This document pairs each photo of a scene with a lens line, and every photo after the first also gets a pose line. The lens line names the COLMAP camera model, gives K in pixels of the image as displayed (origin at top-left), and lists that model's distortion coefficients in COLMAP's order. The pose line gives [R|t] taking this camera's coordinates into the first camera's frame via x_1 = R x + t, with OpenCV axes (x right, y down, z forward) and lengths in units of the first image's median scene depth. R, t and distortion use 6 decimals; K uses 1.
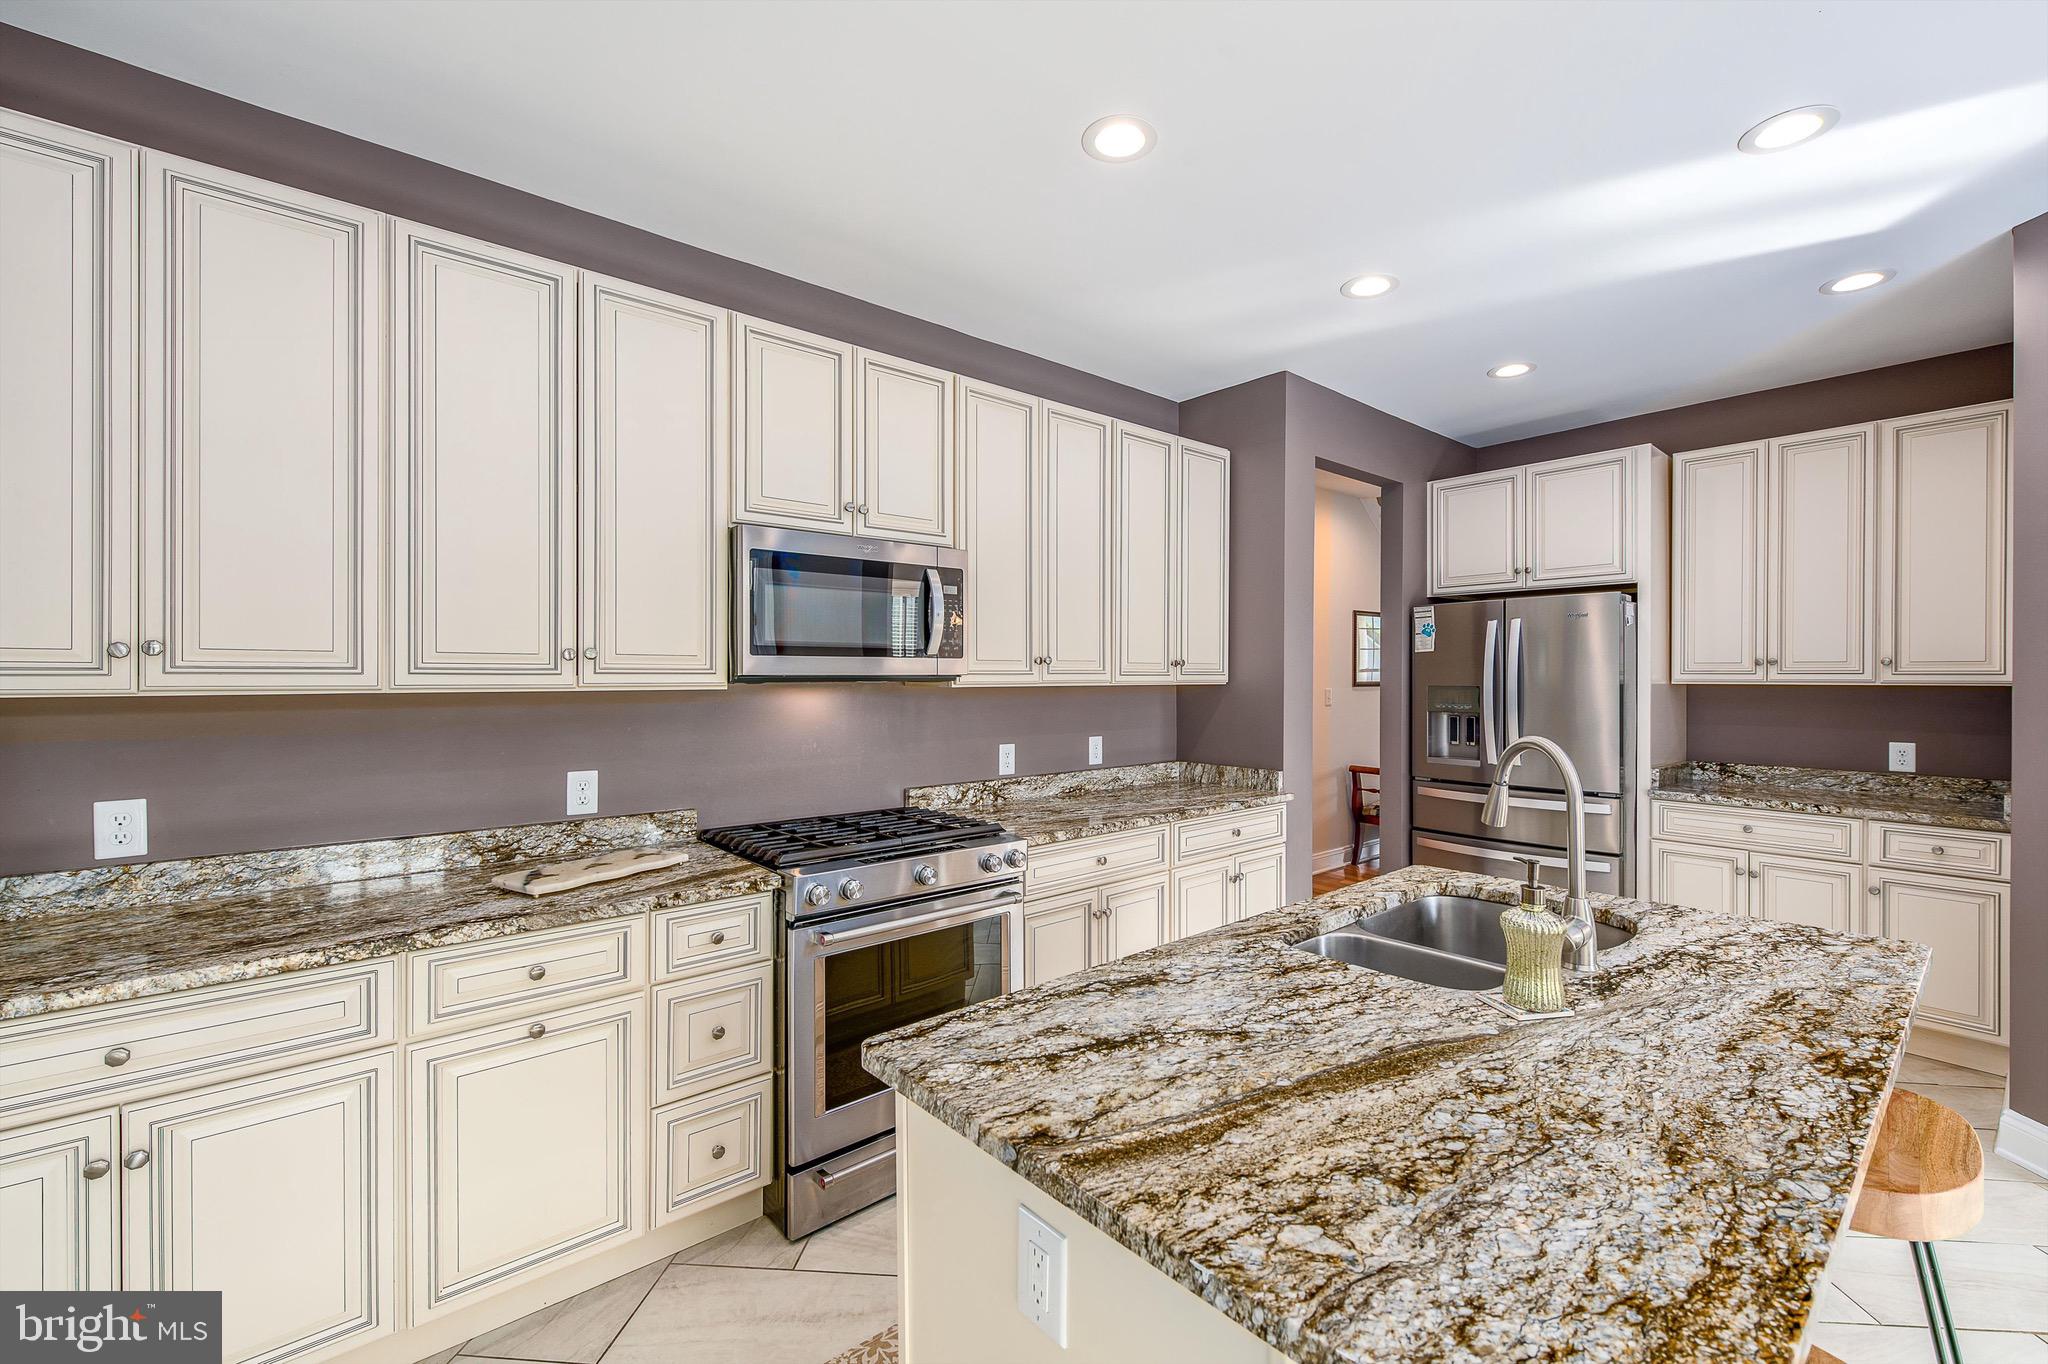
lens RADIAL K [[849.1, 0, 1033.4], [0, 849.1, 677.2], [0, 0, 1]] dist [0.000519, -0.000458]
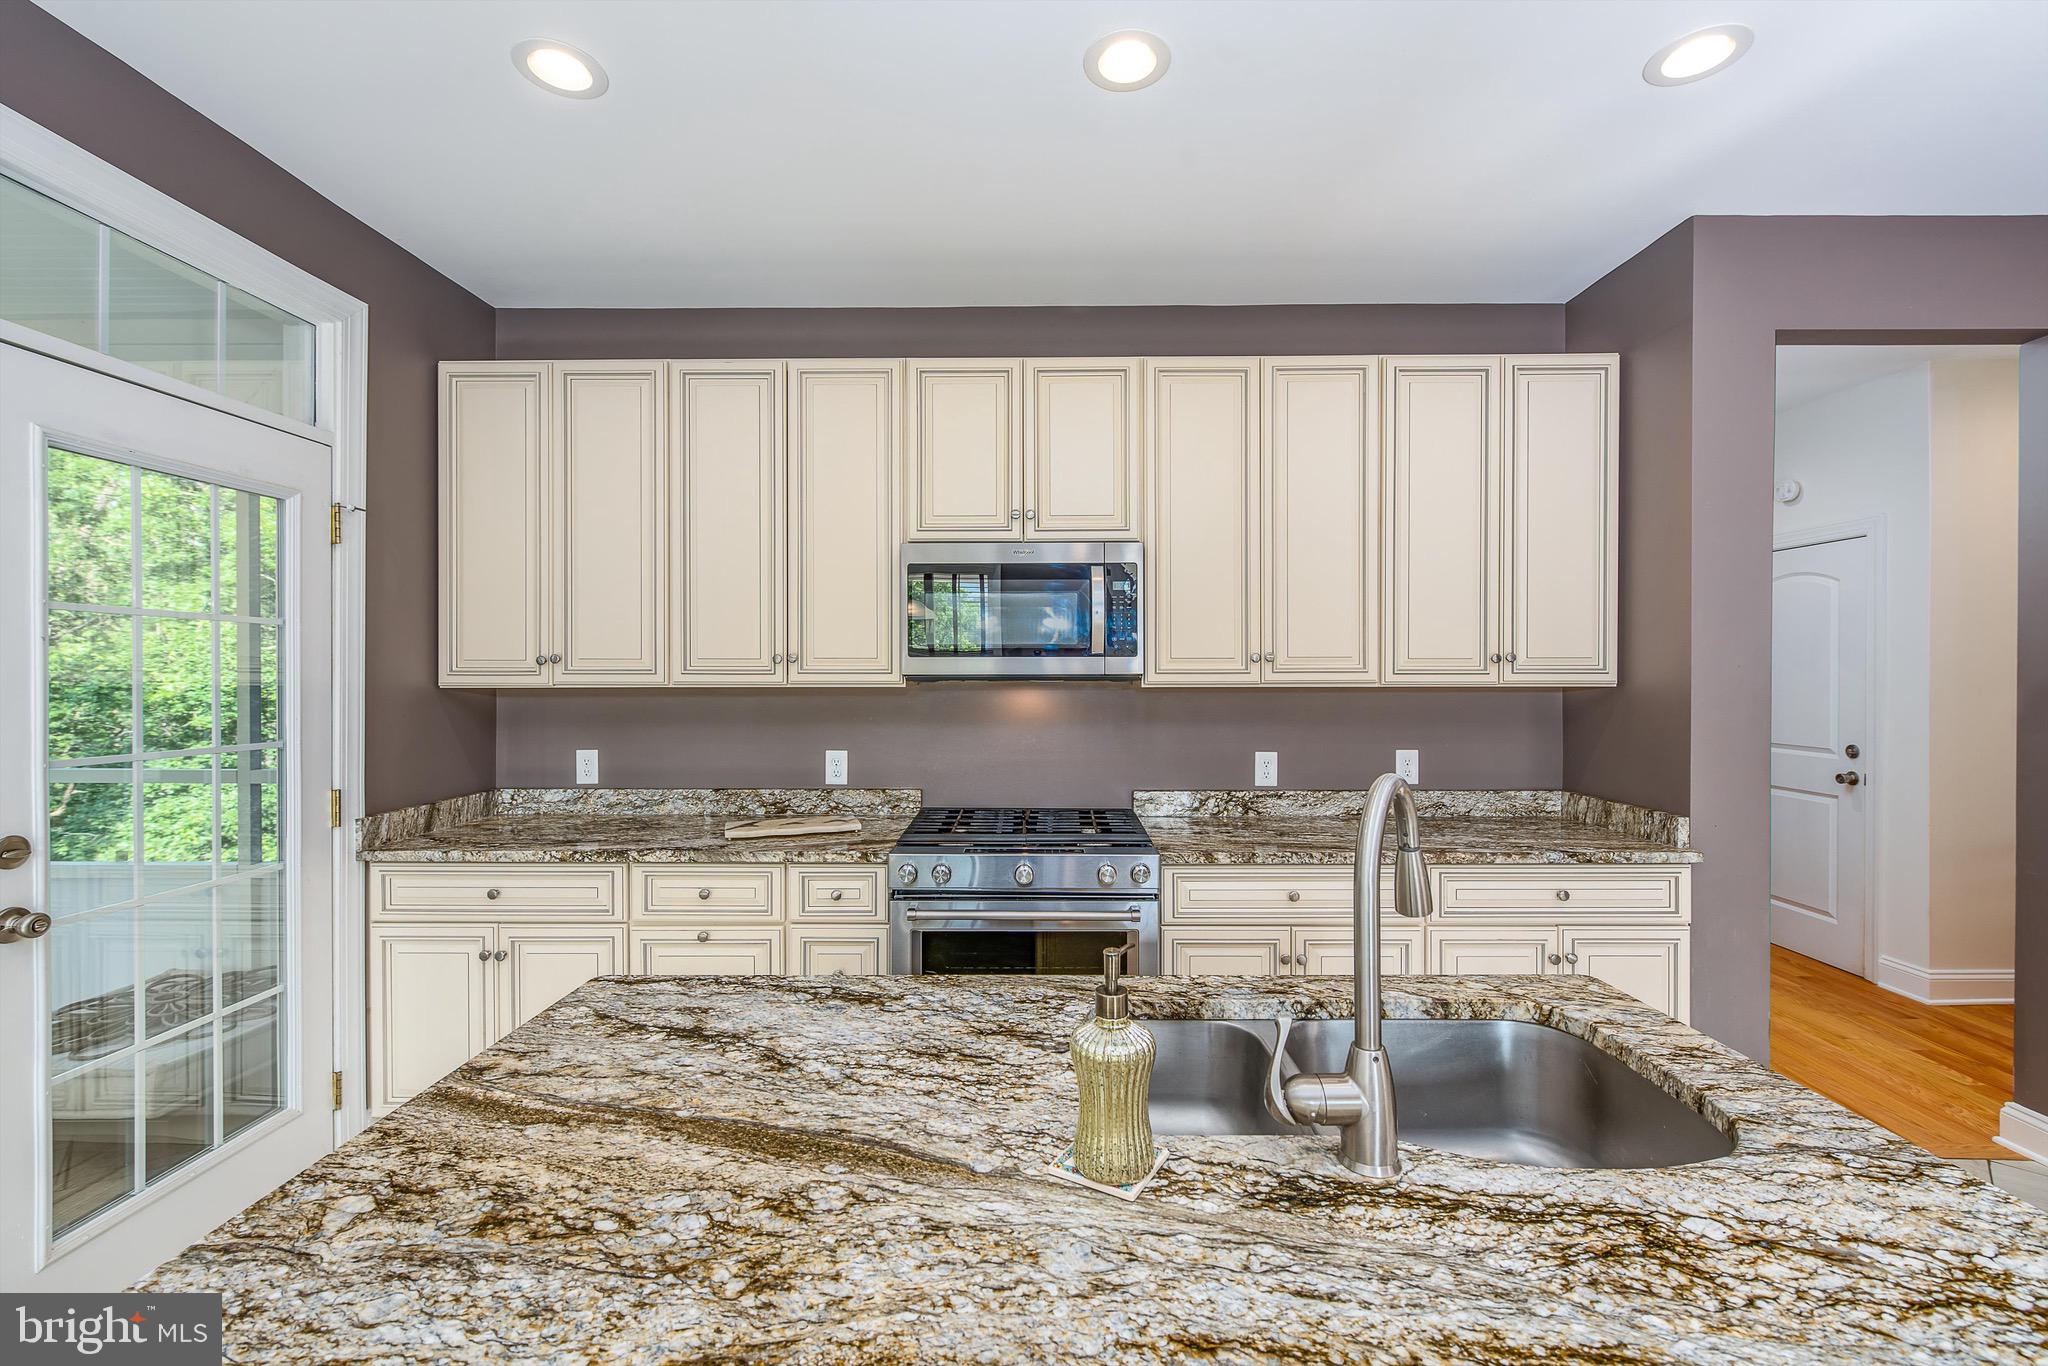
lens RADIAL K [[846.1, 0, 1028.7], [0, 846.1, 675.4], [0, 0, 1]] dist [-0.000090, -0.001050]
pose [[0.753717, -0.000189, -0.657199, 0.790104], [-0.000421, 1.000000, -0.000771, -0.000765], [0.657199, 0.000857, 0.753717, 0.365599]]
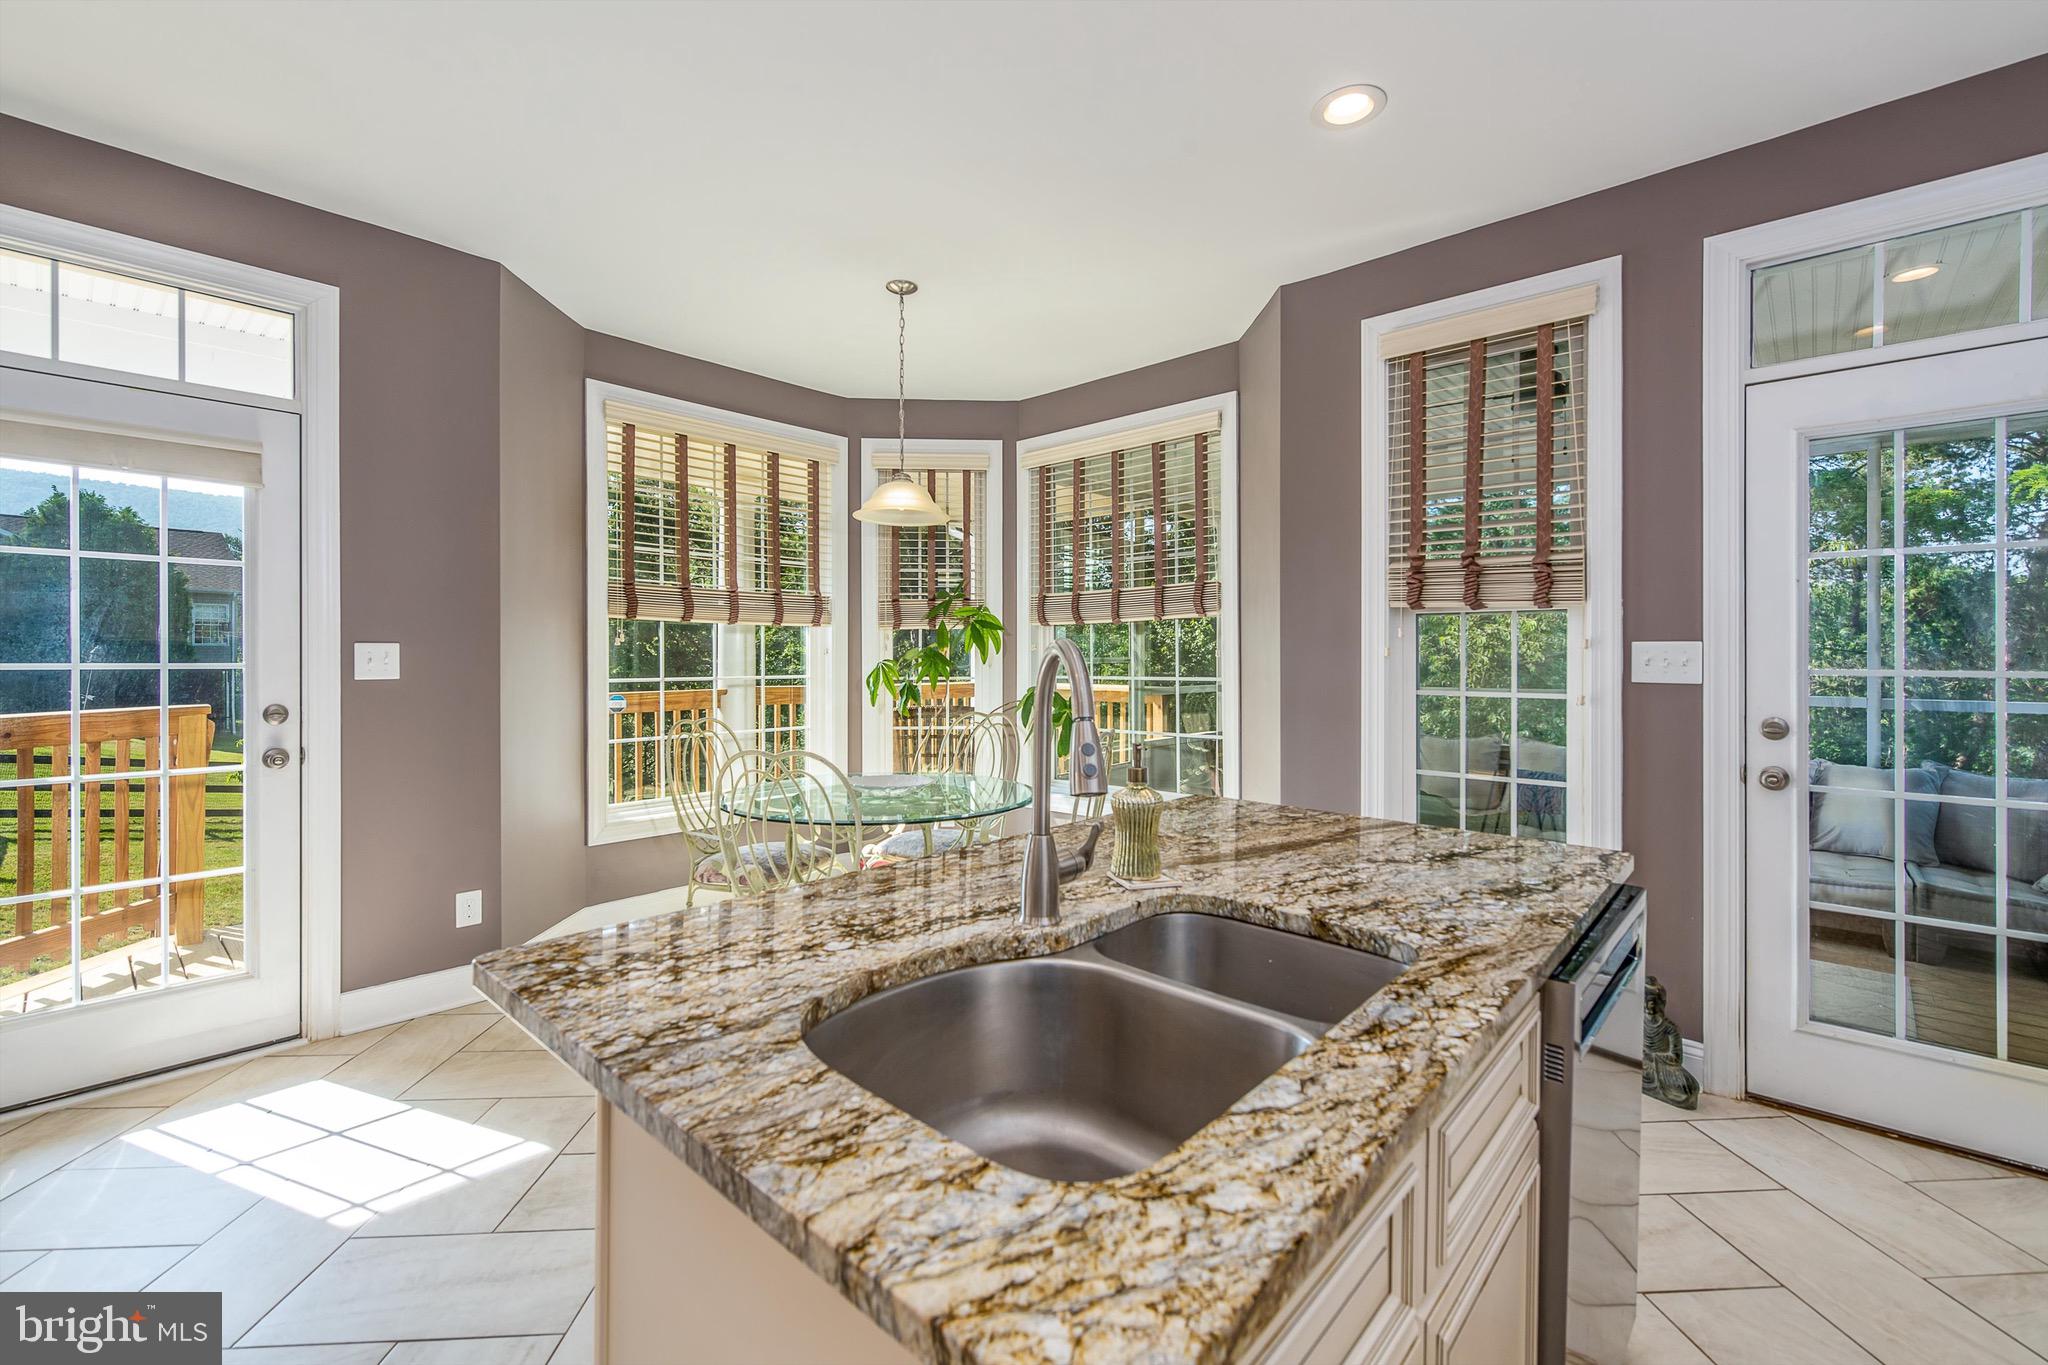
lens RADIAL K [[871.3, 0, 1029.1], [0, 871.3, 656.6], [0, 0, 1]] dist [0.001966, 0.000016]
pose [[-0.991140, -0.000507, -0.132821, 0.706416], [-0.001159, 0.999988, 0.004831, 0.079635], [0.132817, 0.004942, -0.991128, 1.688526]]
